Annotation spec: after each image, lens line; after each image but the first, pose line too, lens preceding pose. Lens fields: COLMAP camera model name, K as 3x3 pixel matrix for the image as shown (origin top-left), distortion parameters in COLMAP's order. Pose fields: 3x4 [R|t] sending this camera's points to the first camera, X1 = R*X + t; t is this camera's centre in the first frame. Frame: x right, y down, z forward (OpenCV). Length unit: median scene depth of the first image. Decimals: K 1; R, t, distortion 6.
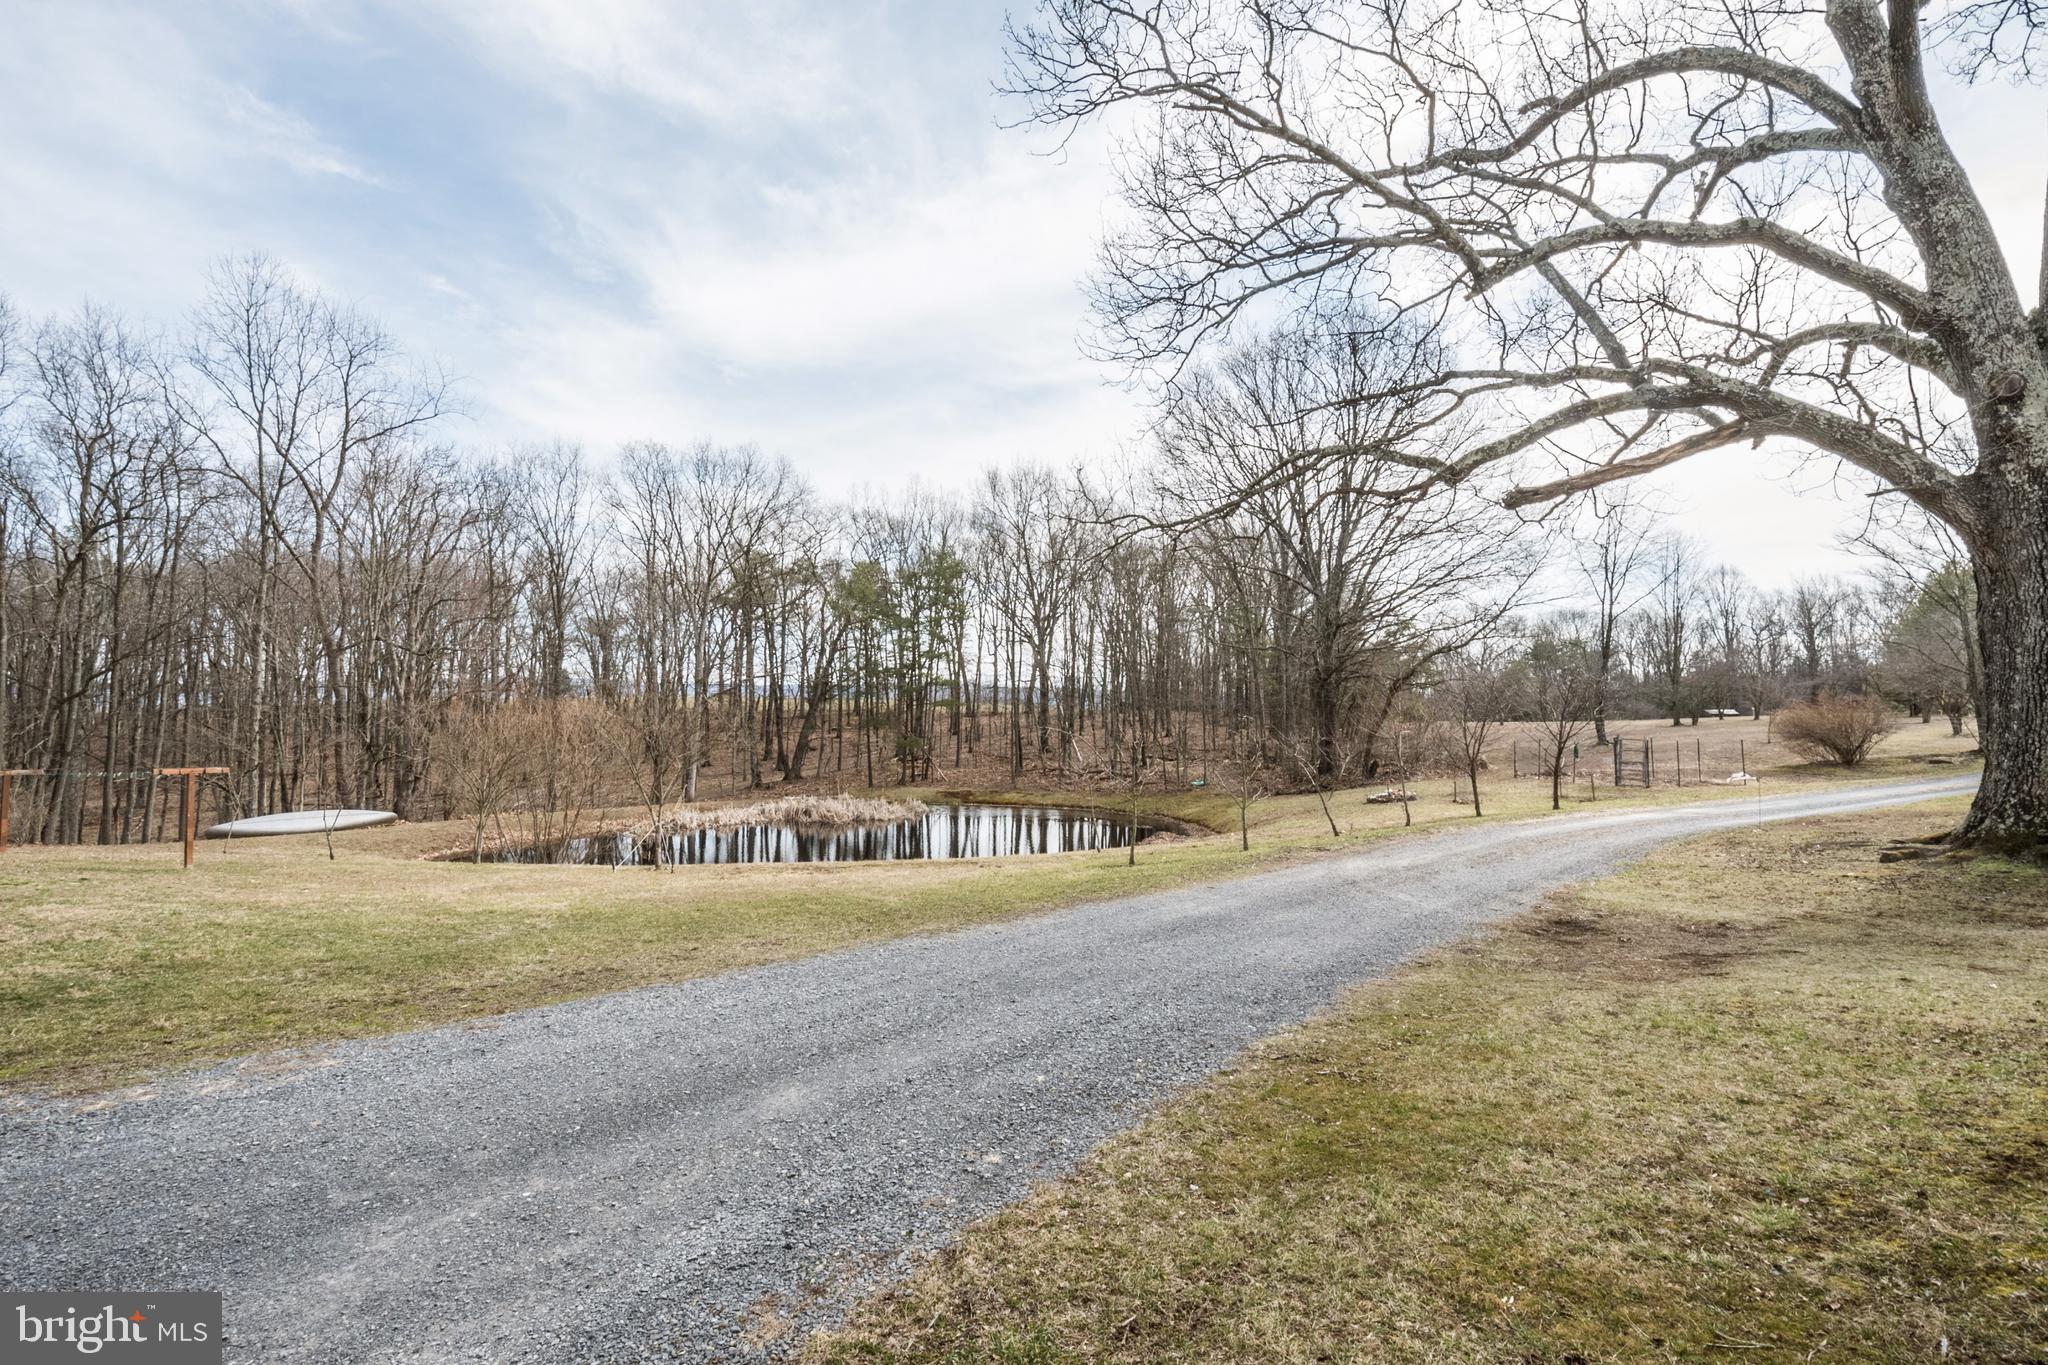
lens RADIAL K [[926.0, 0, 1024.0], [0, 926.0, 682.5], [0, 0, 1]] dist [-0.003783, -0.001362]
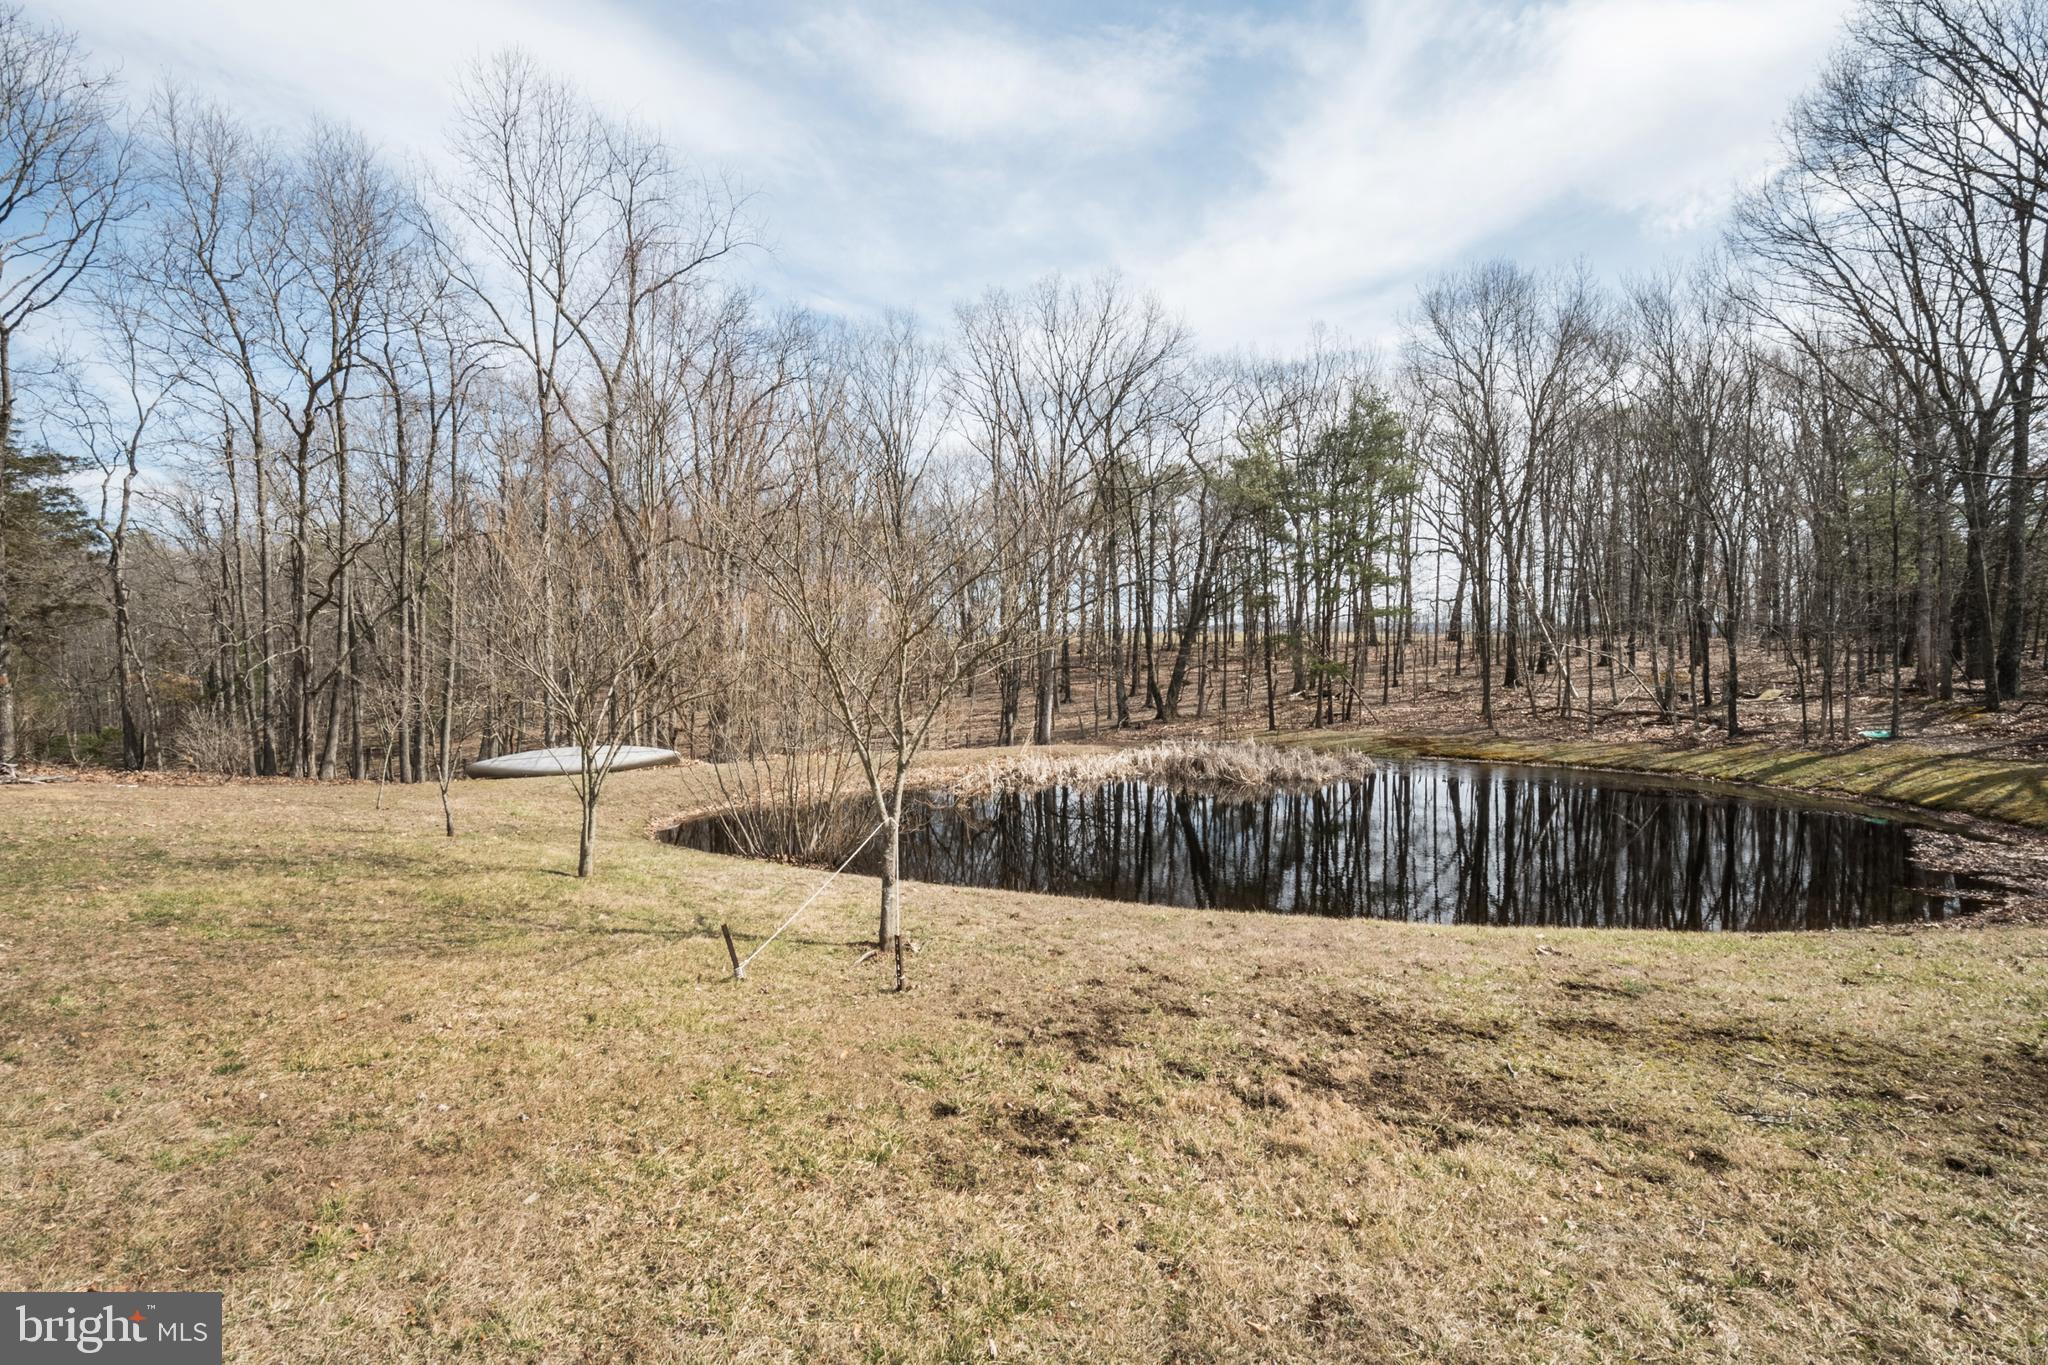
lens RADIAL K [[926.0, 0, 1024.0], [0, 926.0, 682.5], [0, 0, 1]] dist [-0.003783, -0.001362]
pose [[0.926505, 0.000337, -0.376281, -0.068456], [0.023137, 0.998056, 0.057865, 0.026602], [0.375569, -0.062319, 0.924697, 0.230573]]
